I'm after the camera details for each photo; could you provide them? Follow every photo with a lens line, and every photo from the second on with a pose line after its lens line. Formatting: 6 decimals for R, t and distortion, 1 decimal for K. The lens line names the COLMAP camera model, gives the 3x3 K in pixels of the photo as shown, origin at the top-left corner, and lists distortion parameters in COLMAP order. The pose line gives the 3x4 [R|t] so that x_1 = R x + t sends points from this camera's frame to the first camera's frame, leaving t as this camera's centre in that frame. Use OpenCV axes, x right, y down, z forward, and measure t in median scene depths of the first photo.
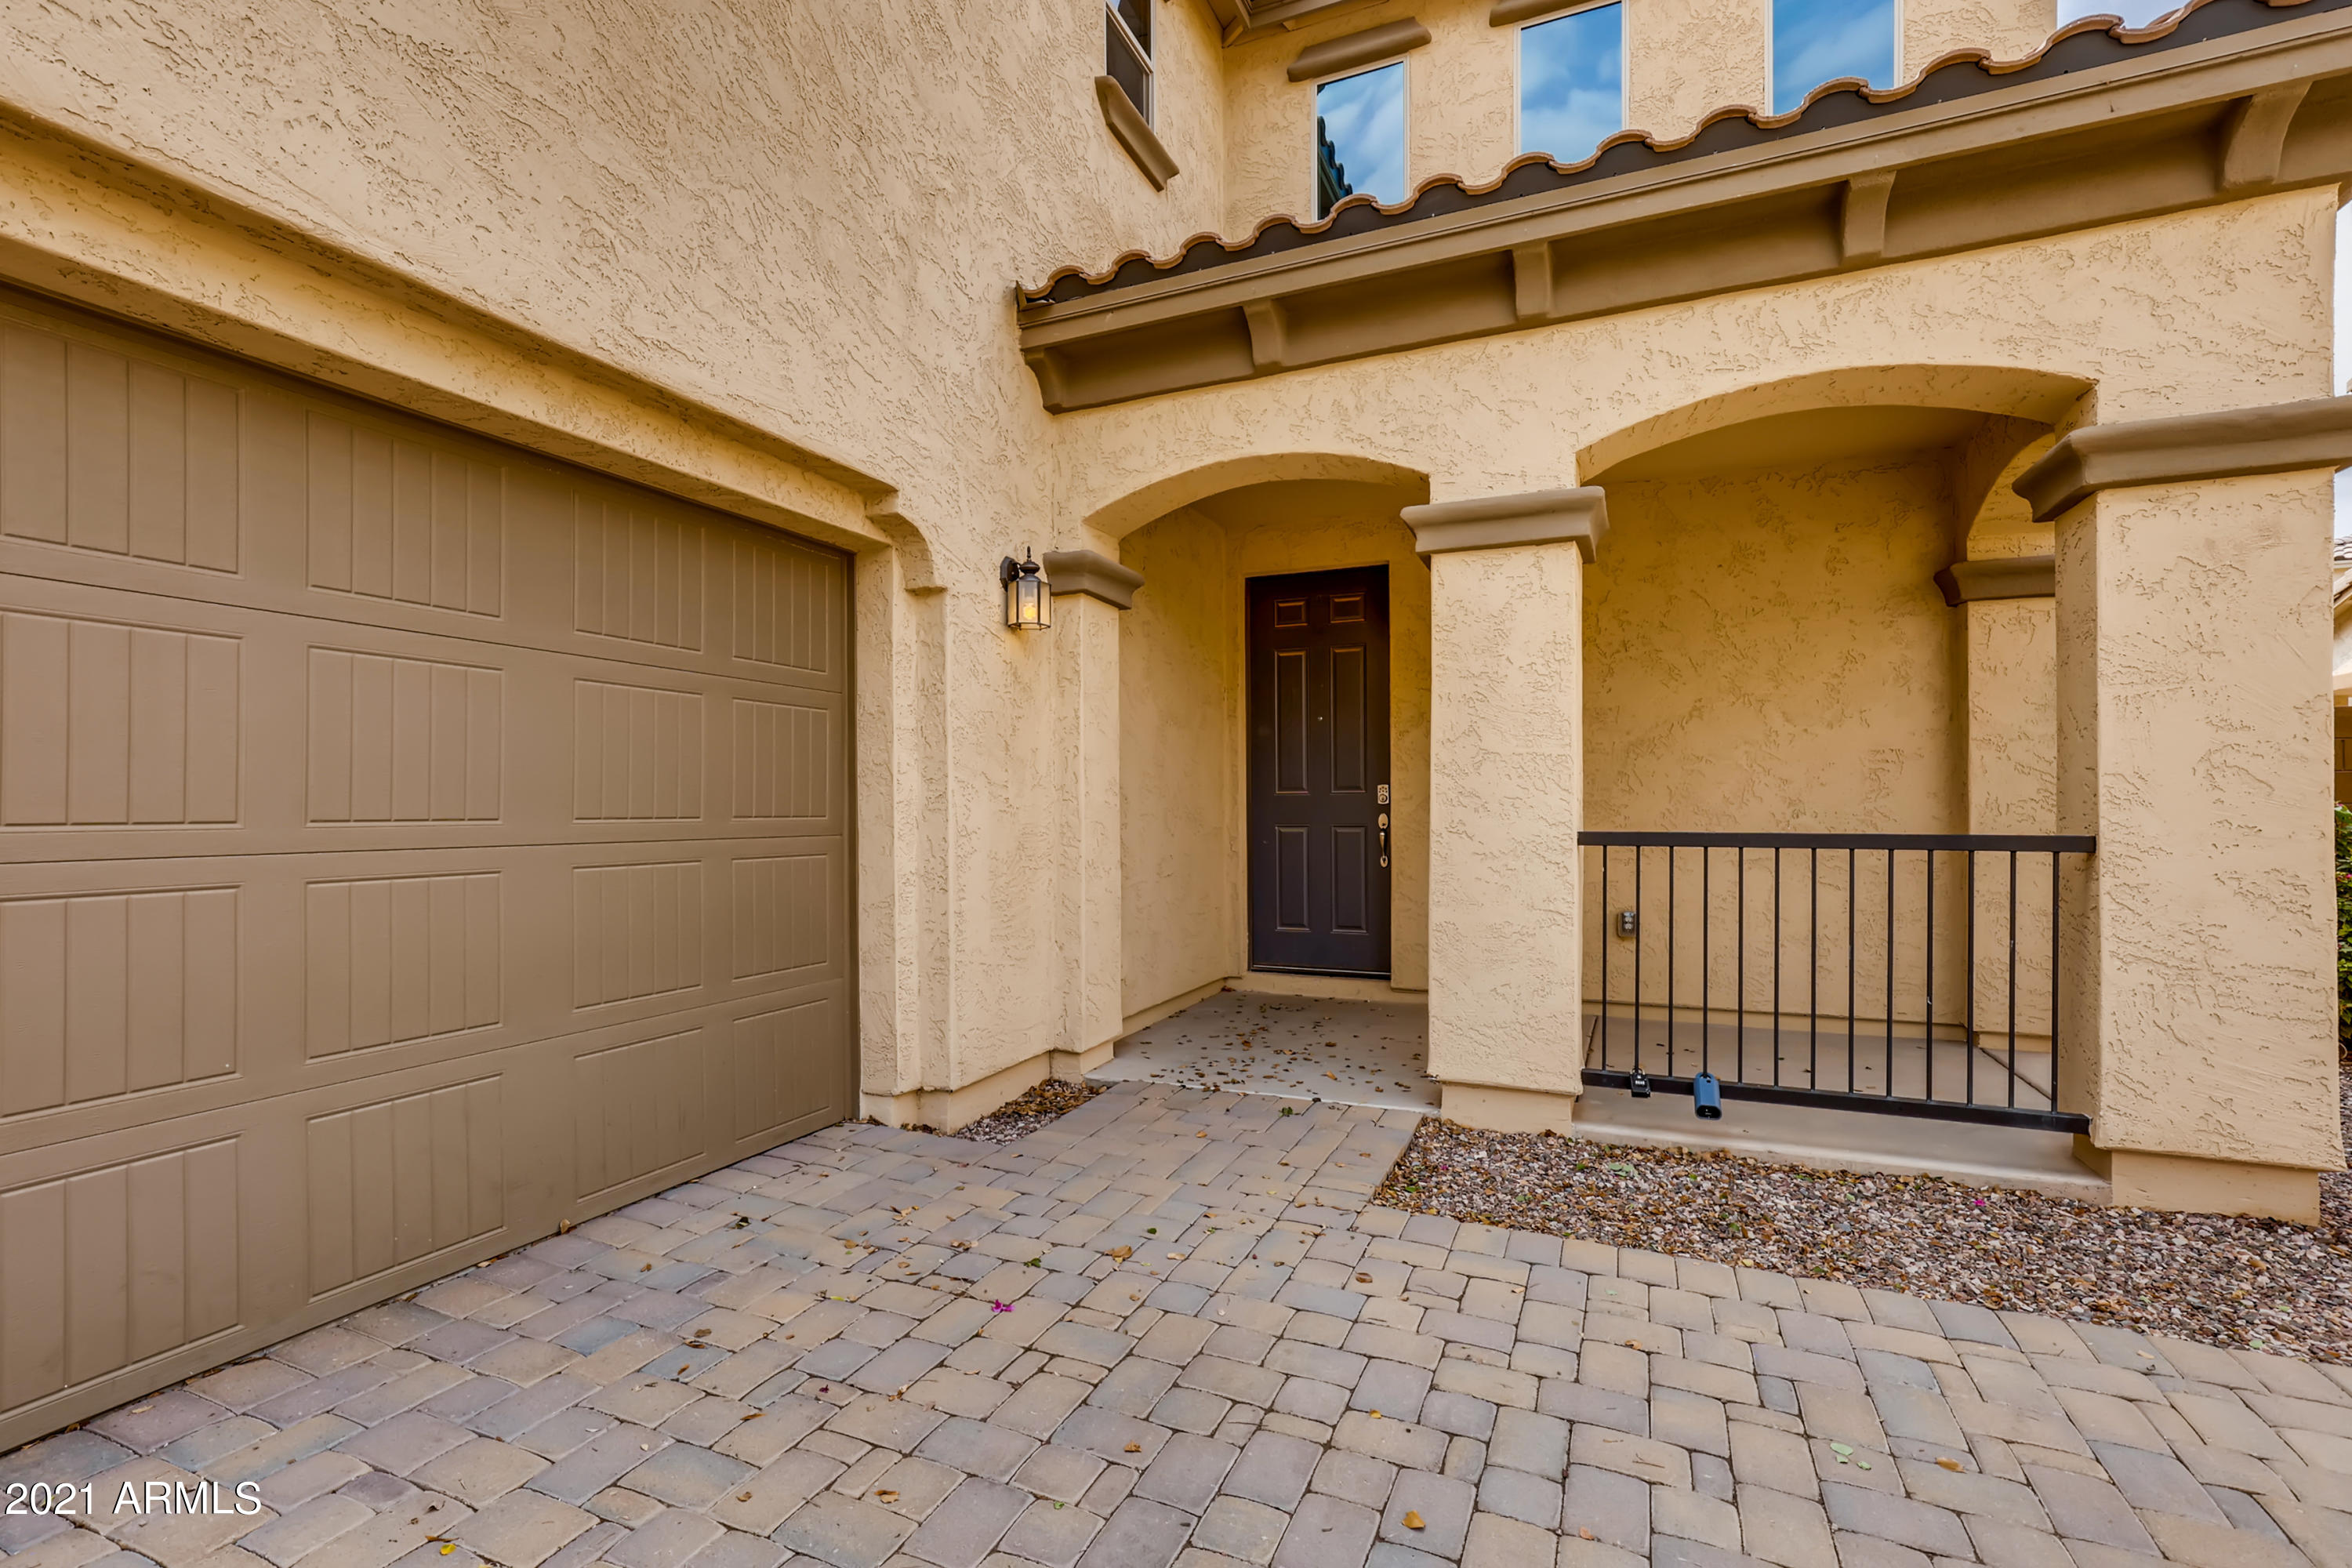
lens RADIAL K [[1073.3, 0, 1178.7], [0, 1073.3, 797.7], [0, 0, 1]] dist [0.000751, 0.003434]
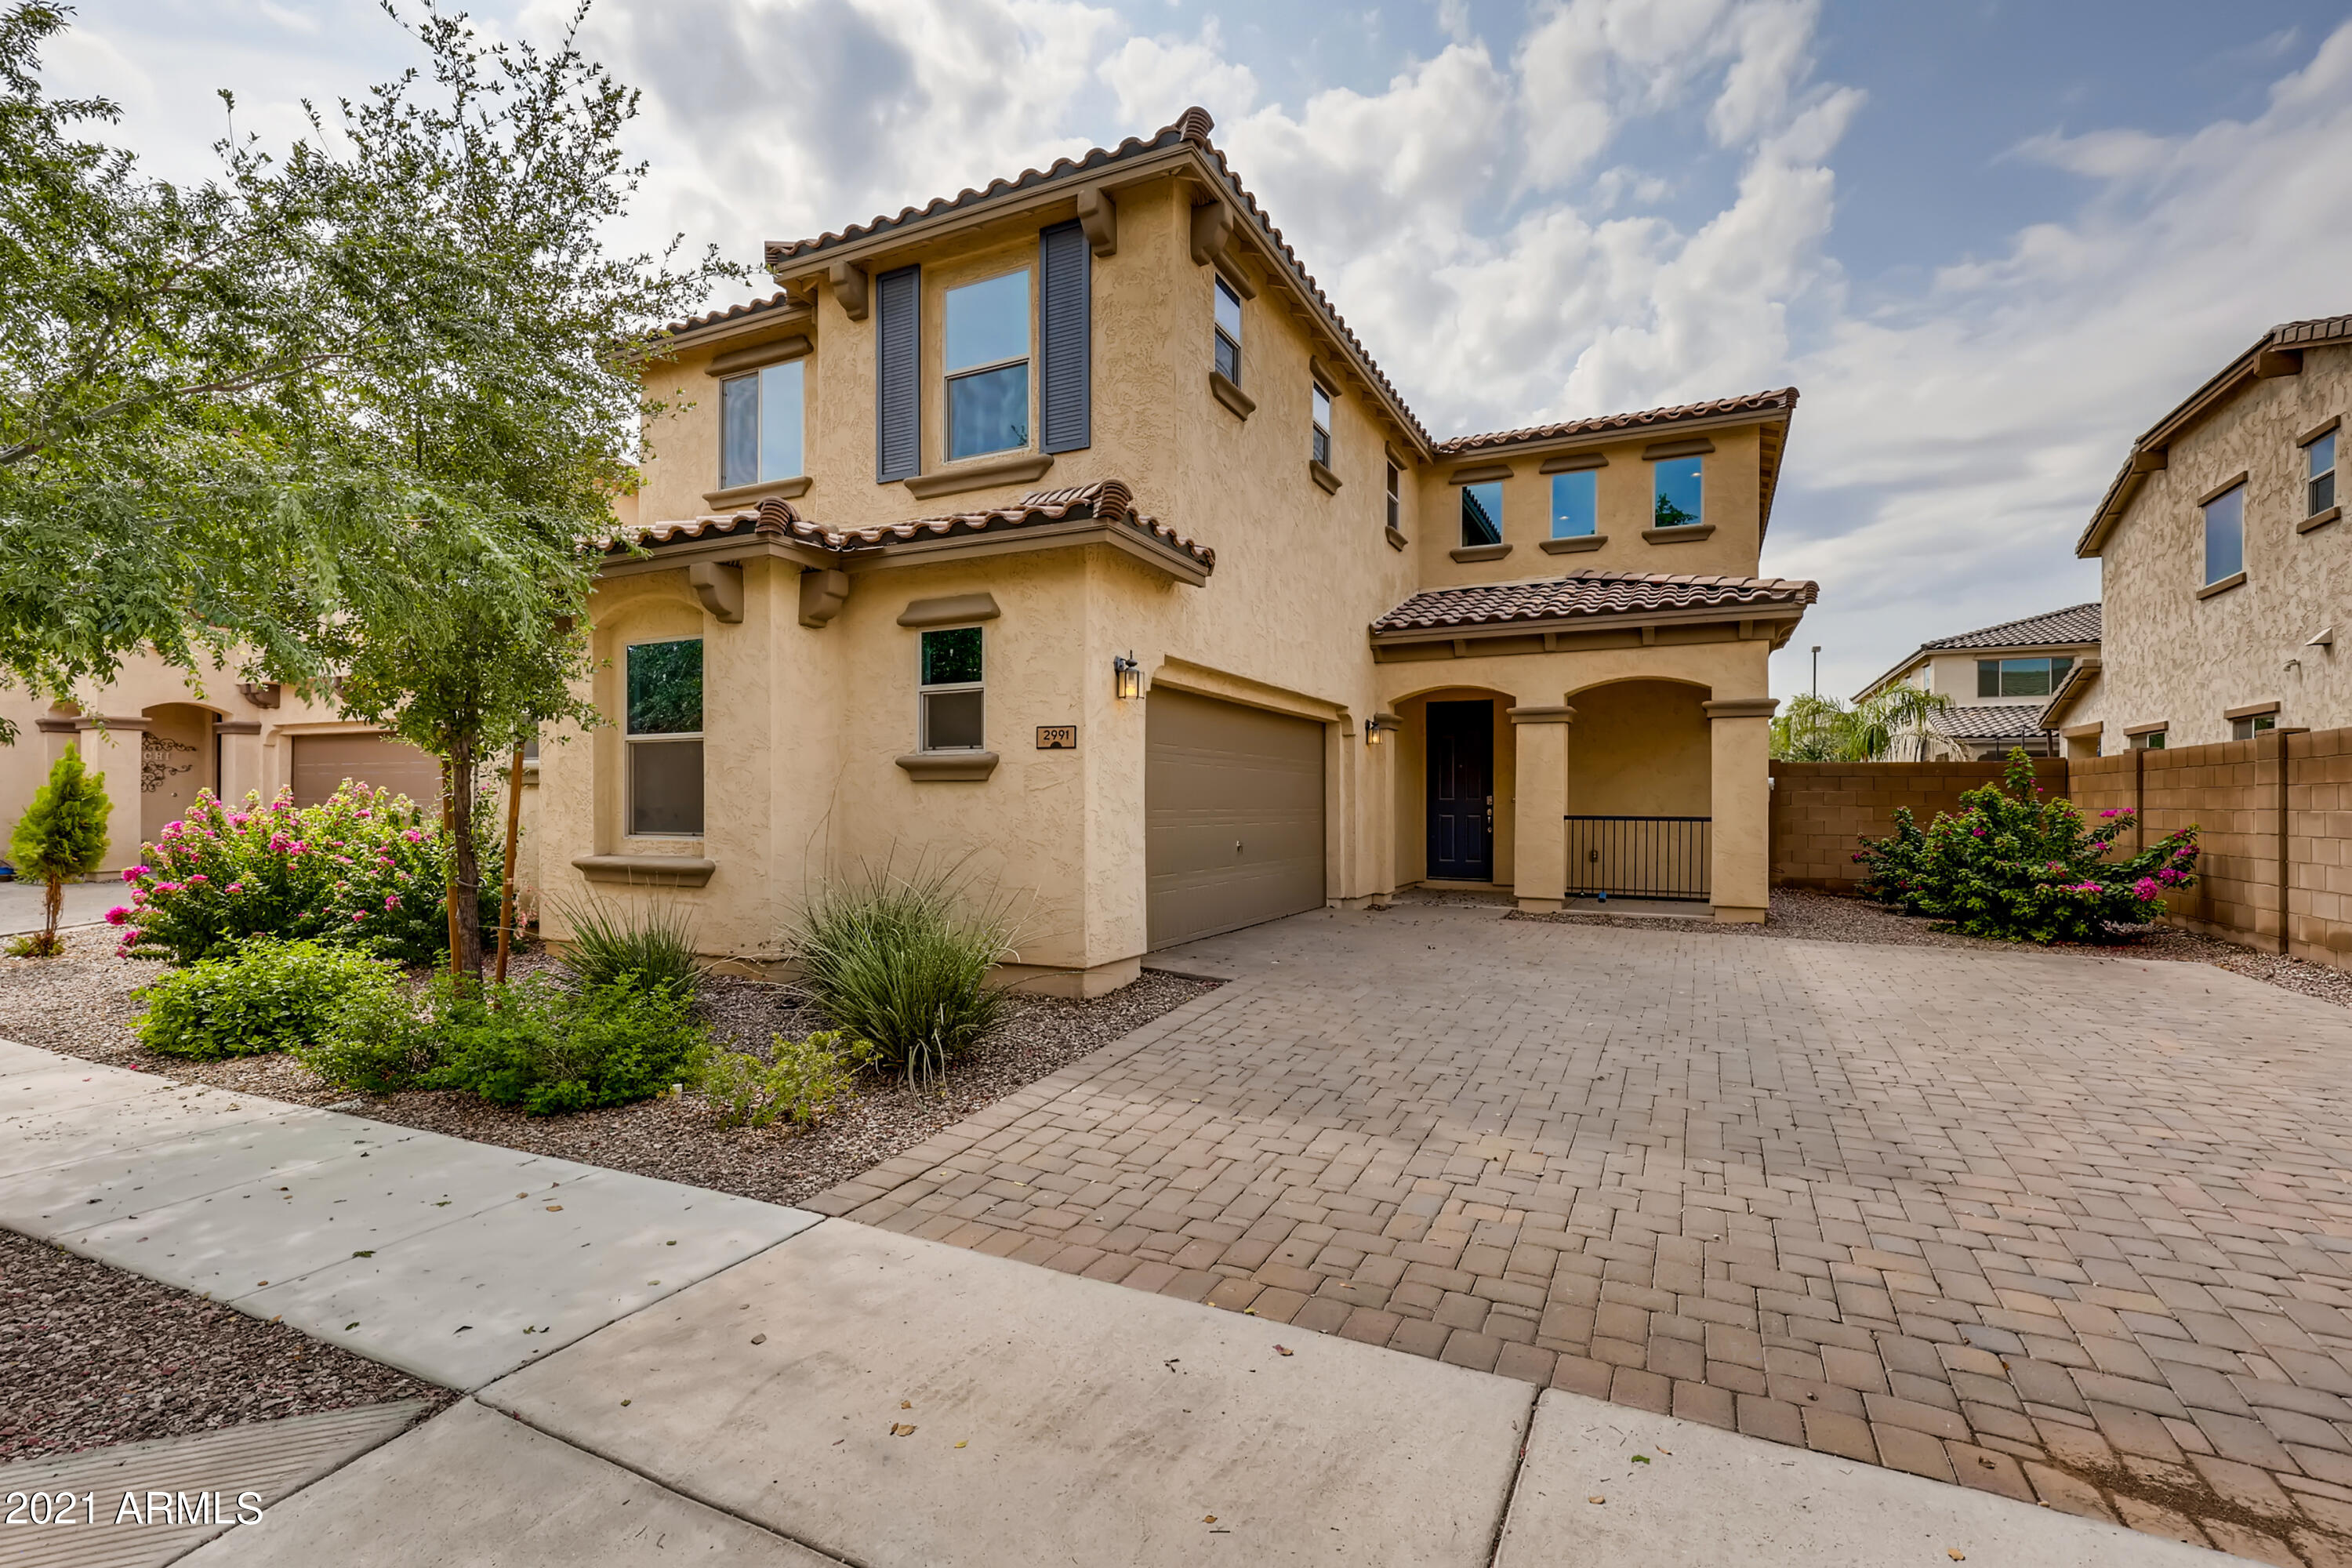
lens RADIAL K [[1073.3, 0, 1171.3], [0, 1073.3, 781.9], [0, 0, 1]] dist [0.000751, 0.003434]
pose [[0.998408, 0.002904, -0.056338, -0.581981], [-0.002855, 0.999995, 0.000961, -0.064532], [0.056341, -0.000798, 0.998411, -2.134867]]
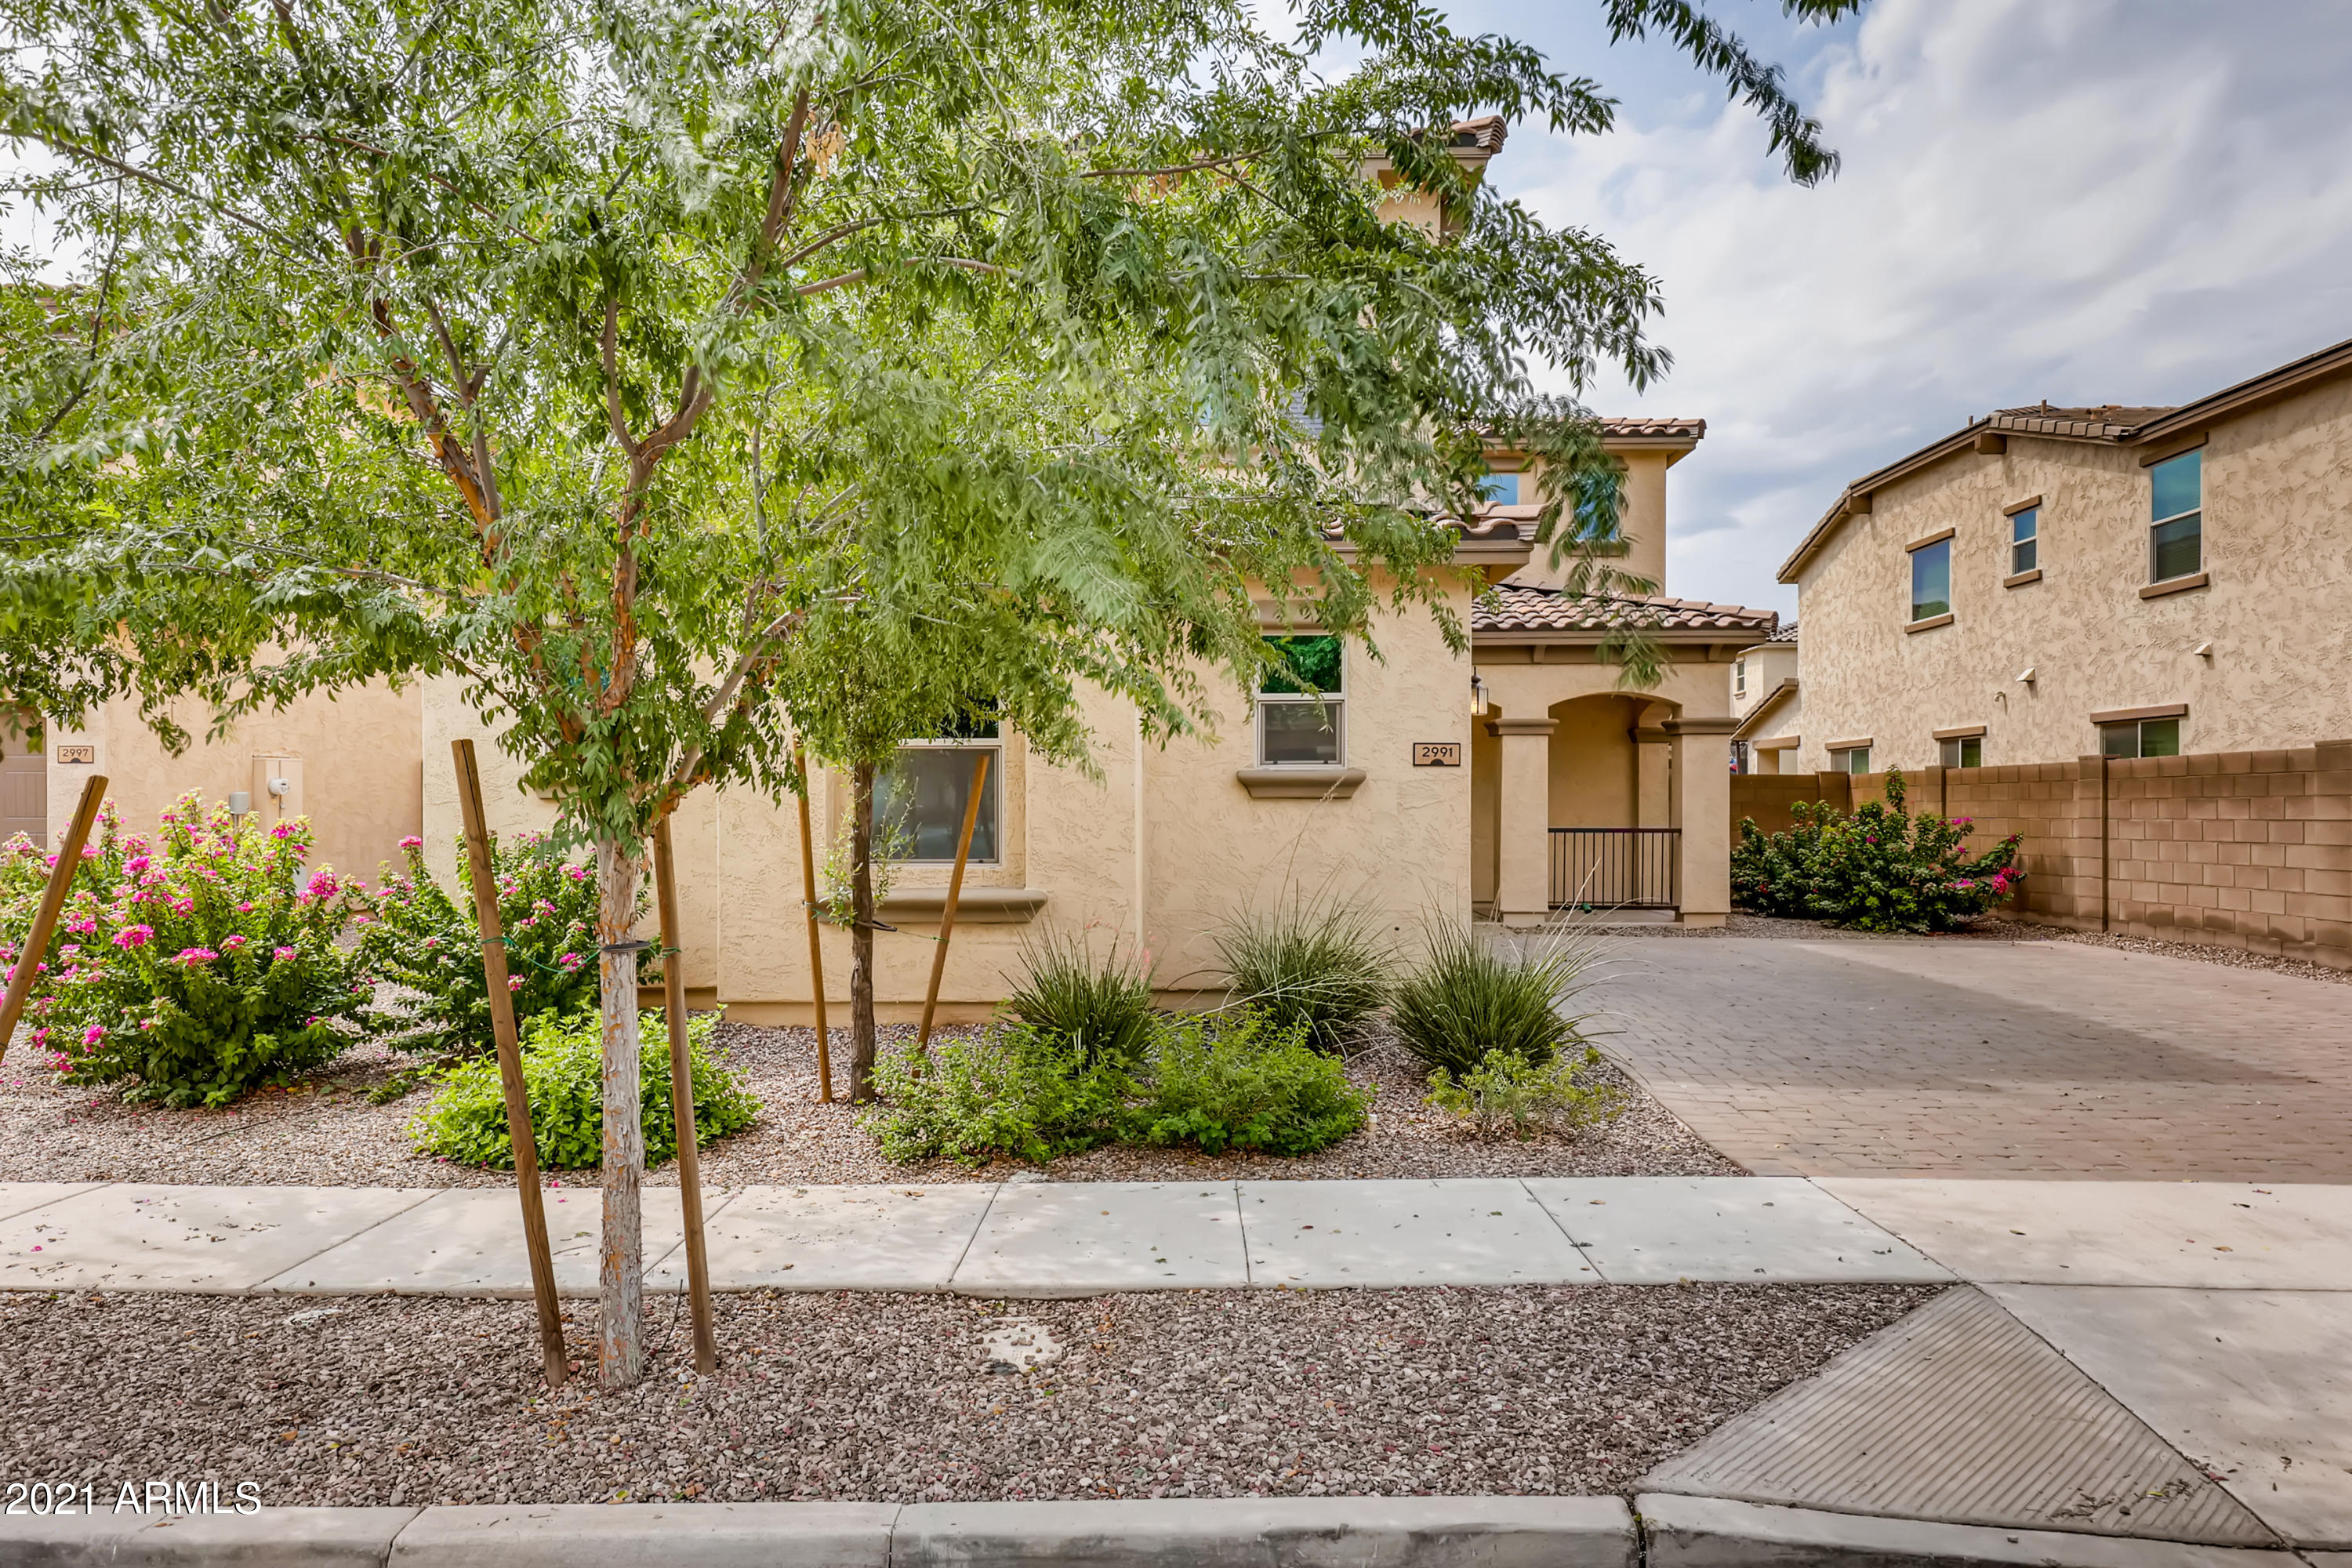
lens RADIAL K [[1398.3, 0, 1166.0], [0, 1398.3, 789.6], [0, 0, 1]] dist [-0.000170, -0.001479]
pose [[0.931620, 0.005323, 0.363394, -2.083822], [-0.006968, 0.999971, 0.003217, -0.082728], [-0.363366, -0.005529, 0.931630, -2.317886]]
